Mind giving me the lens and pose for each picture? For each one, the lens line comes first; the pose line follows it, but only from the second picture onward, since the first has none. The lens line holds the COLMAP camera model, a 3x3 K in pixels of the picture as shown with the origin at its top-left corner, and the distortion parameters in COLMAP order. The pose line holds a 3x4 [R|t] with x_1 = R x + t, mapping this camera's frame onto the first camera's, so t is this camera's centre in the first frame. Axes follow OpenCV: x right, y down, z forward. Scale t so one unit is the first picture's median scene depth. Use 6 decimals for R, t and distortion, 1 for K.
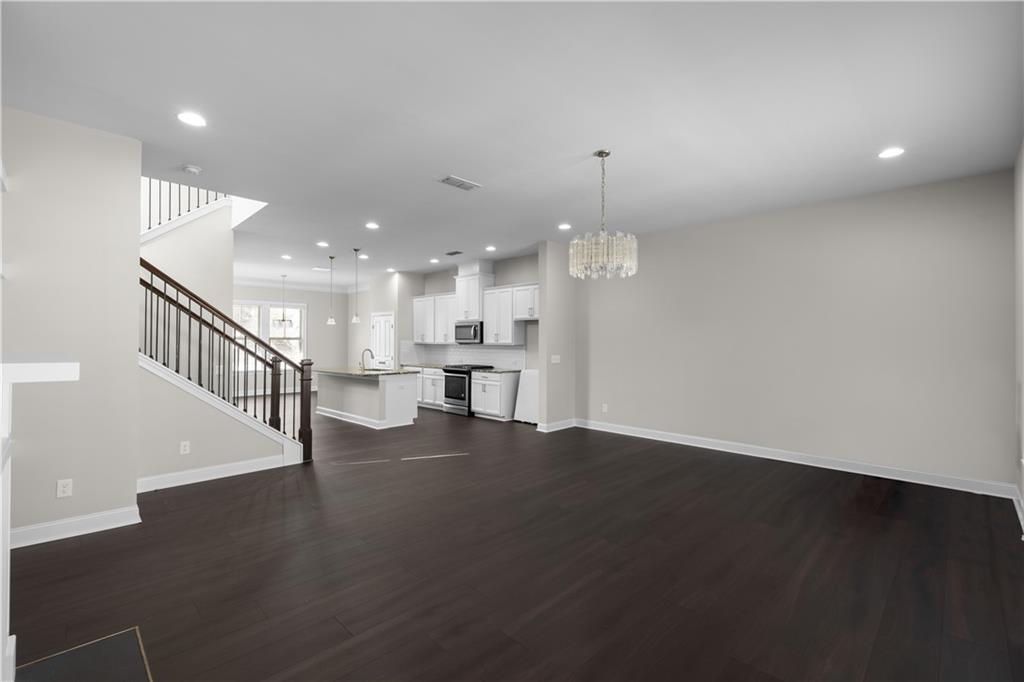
lens RADIAL K [[451.0, 0, 509.5], [0, 451.0, 339.9], [0, 0, 1]] dist [0.003819, 0.000232]
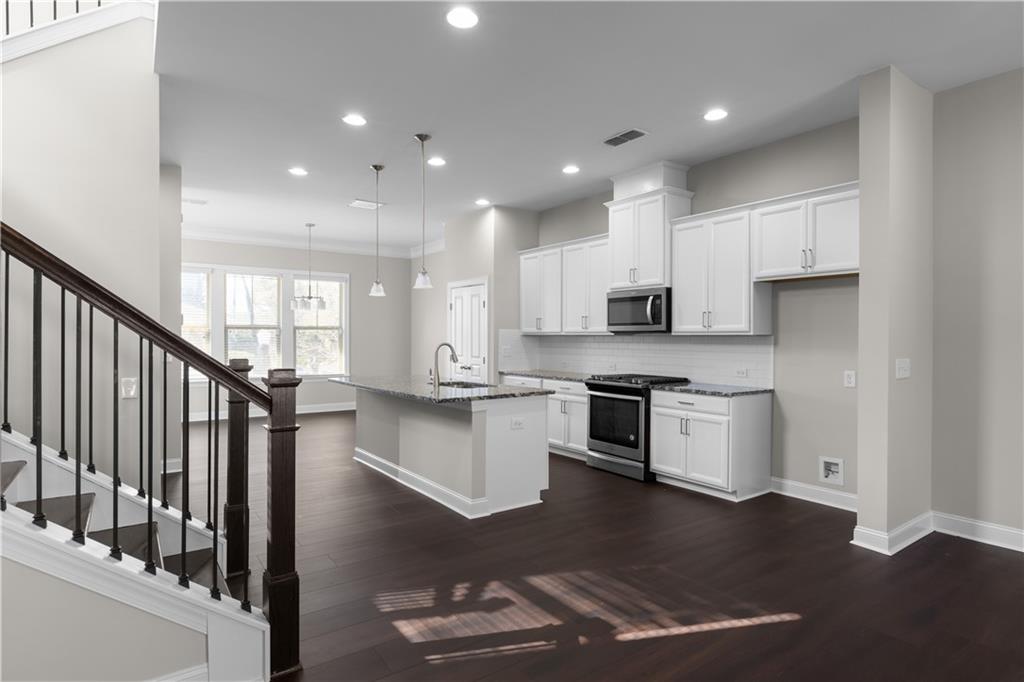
lens RADIAL K [[551.4, 0, 513.7], [0, 551.4, 341.1], [0, 0, 1]] dist [0.005431, 0.001065]
pose [[0.986628, 0.000887, -0.162987, -0.129769], [0.000776, 0.999948, 0.010139, 0.011353], [0.162988, -0.010130, 0.986576, 0.378804]]
